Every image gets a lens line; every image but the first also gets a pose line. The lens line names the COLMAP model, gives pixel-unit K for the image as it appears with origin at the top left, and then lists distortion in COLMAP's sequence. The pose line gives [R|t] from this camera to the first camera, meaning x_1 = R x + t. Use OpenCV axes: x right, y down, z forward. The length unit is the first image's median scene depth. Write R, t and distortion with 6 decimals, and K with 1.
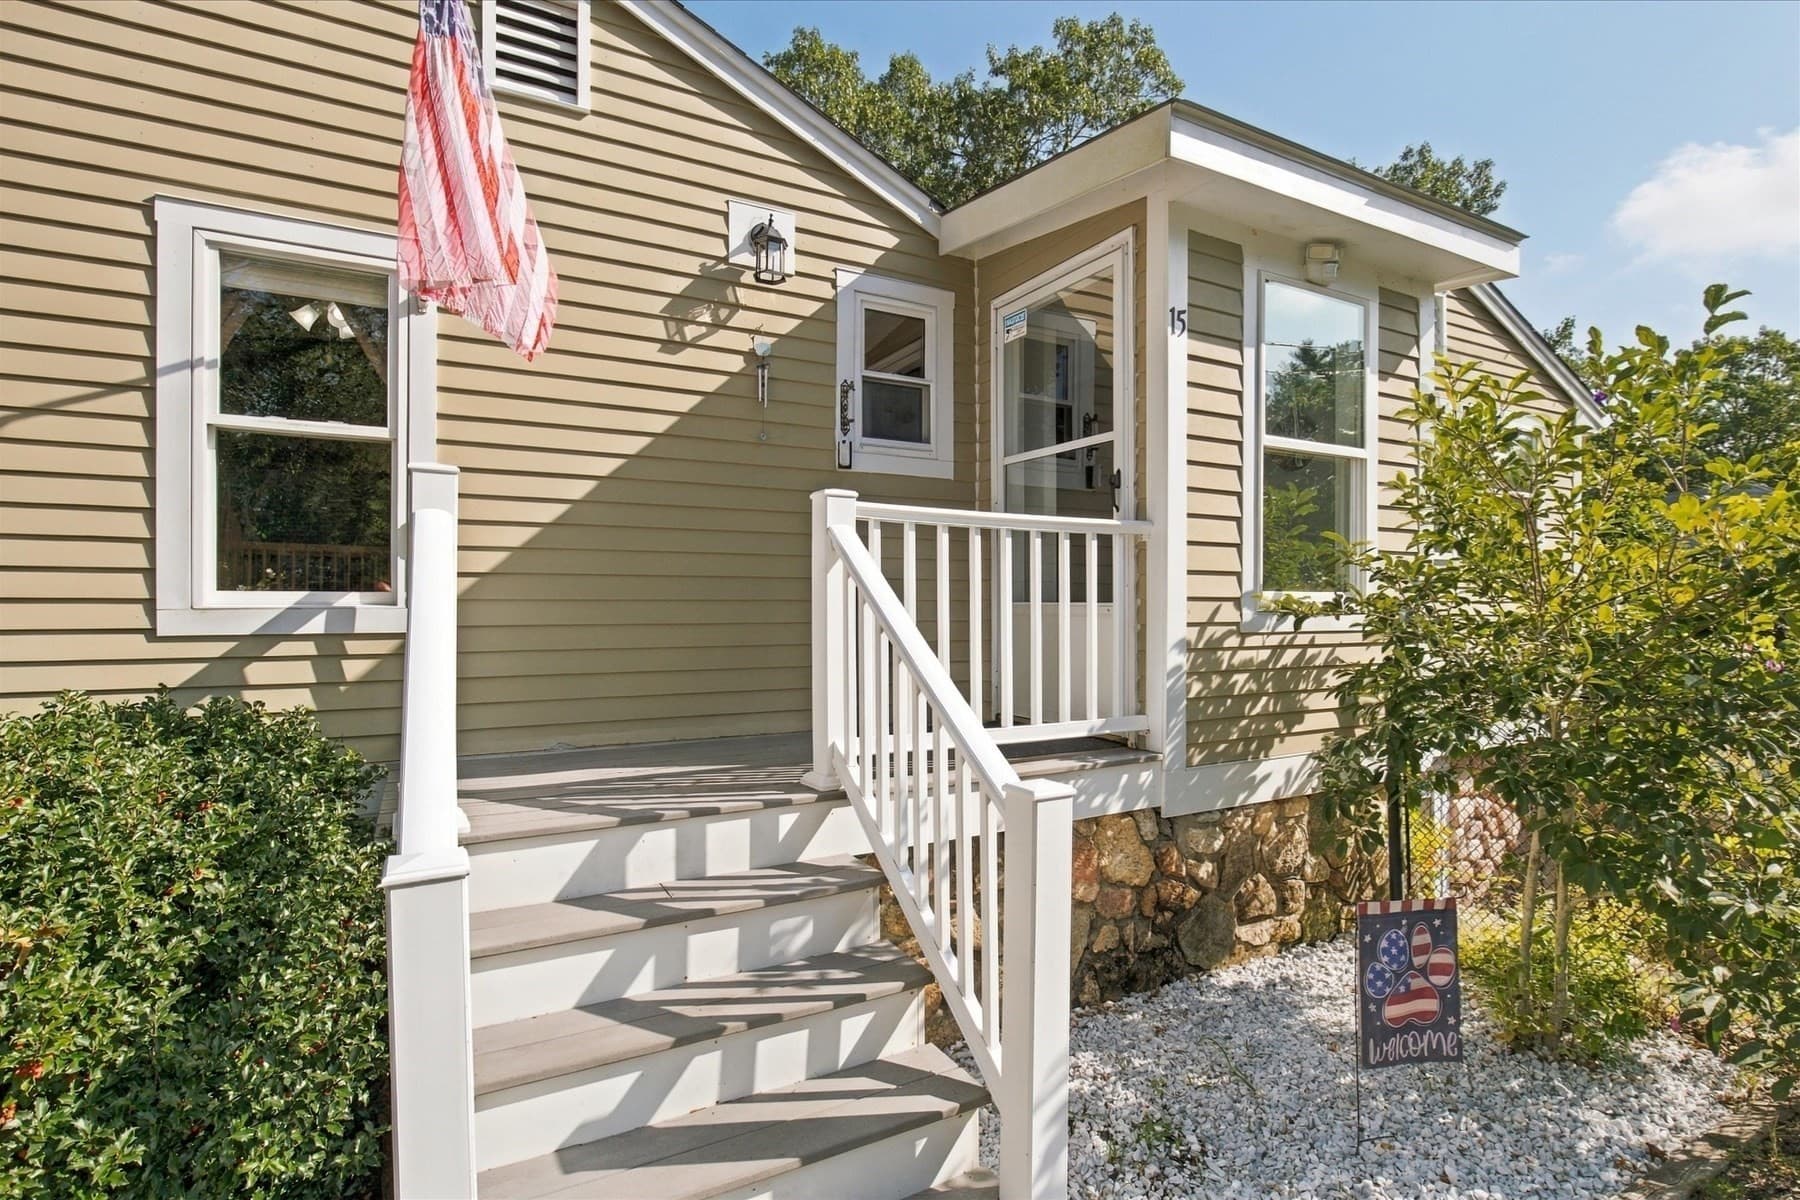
lens RADIAL K [[891.7, 0, 923.9], [0, 891.7, 601.5], [0, 0, 1]] dist [-0.009333, 0.001095]
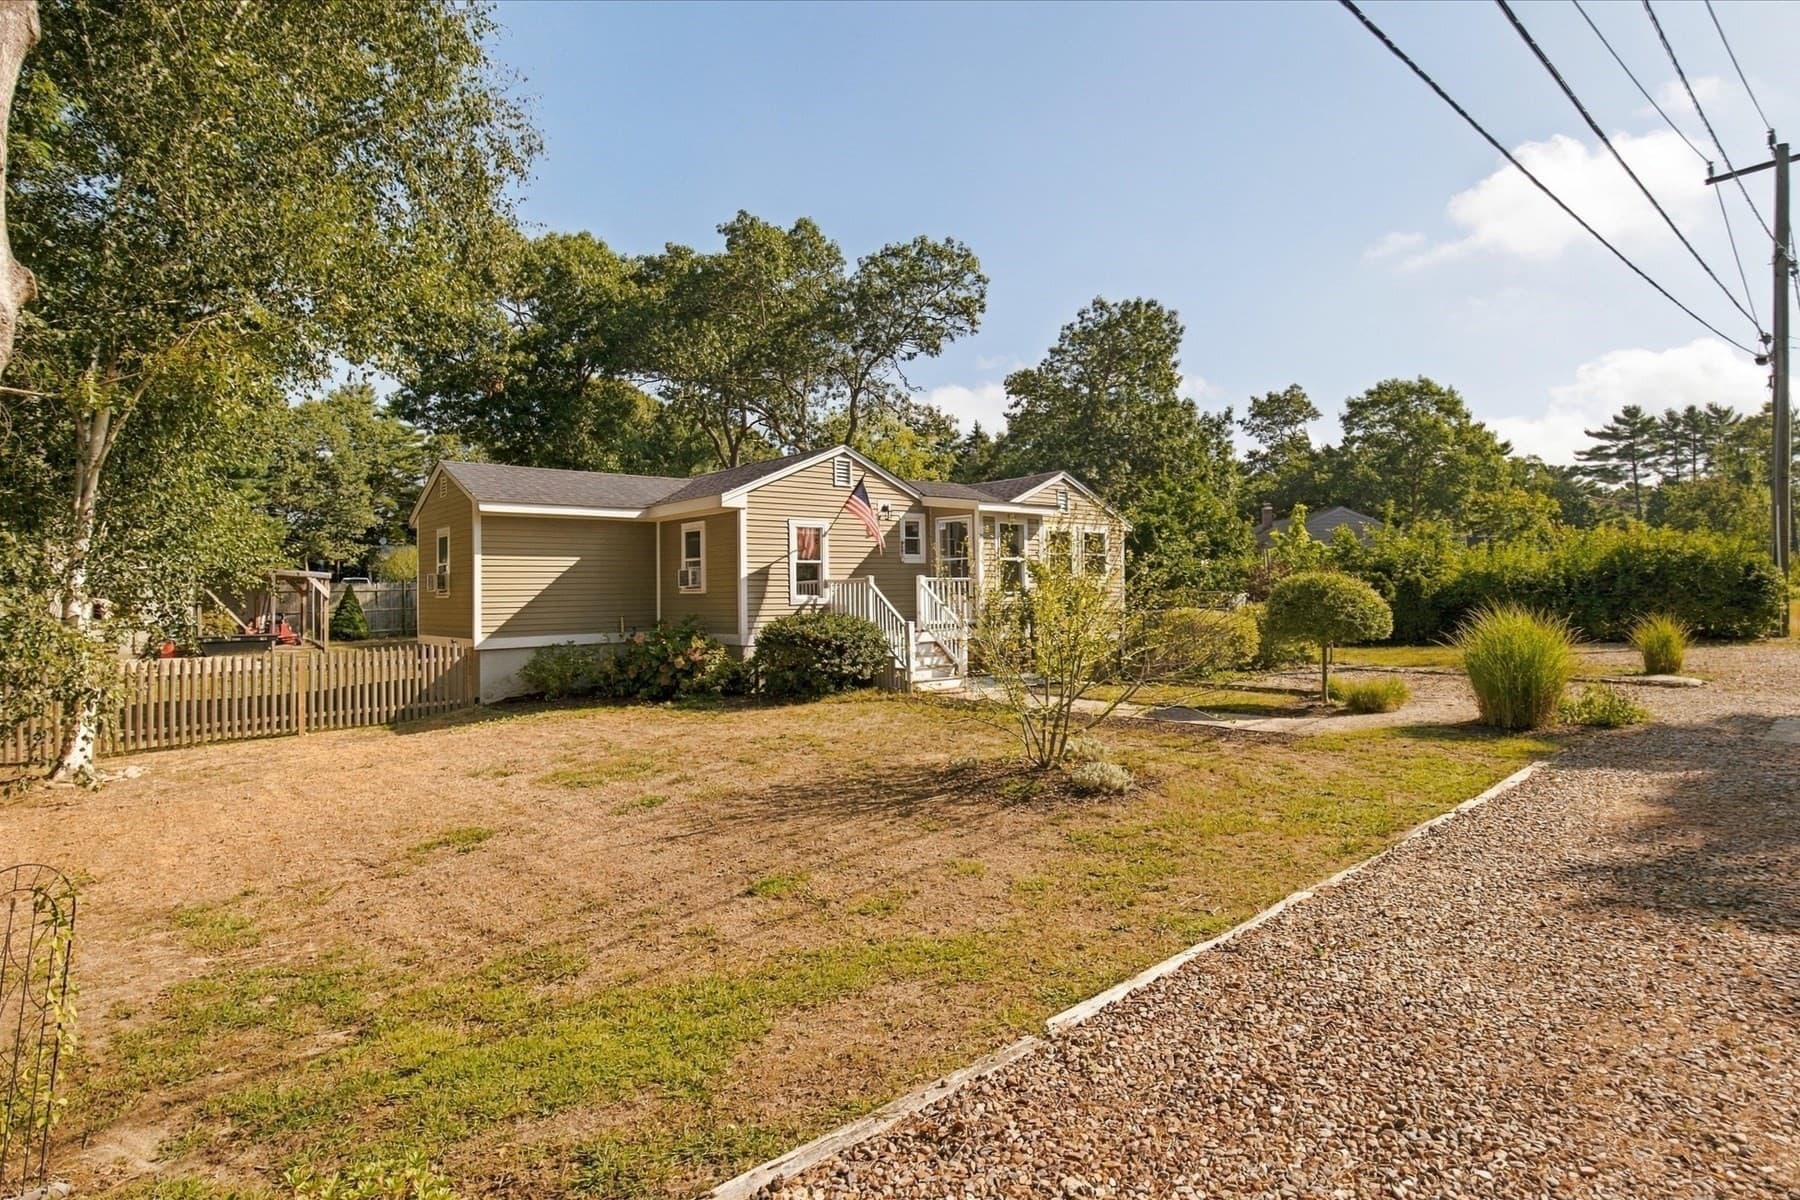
lens RADIAL K [[891.7, 0, 923.9], [0, 891.7, 601.5], [0, 0, 1]] dist [-0.009333, 0.001095]
pose [[0.979985, -0.009921, 0.198822, -0.792852], [0.006321, 0.999805, 0.018729, -0.048912], [-0.198969, -0.017097, 0.979857, -2.967332]]
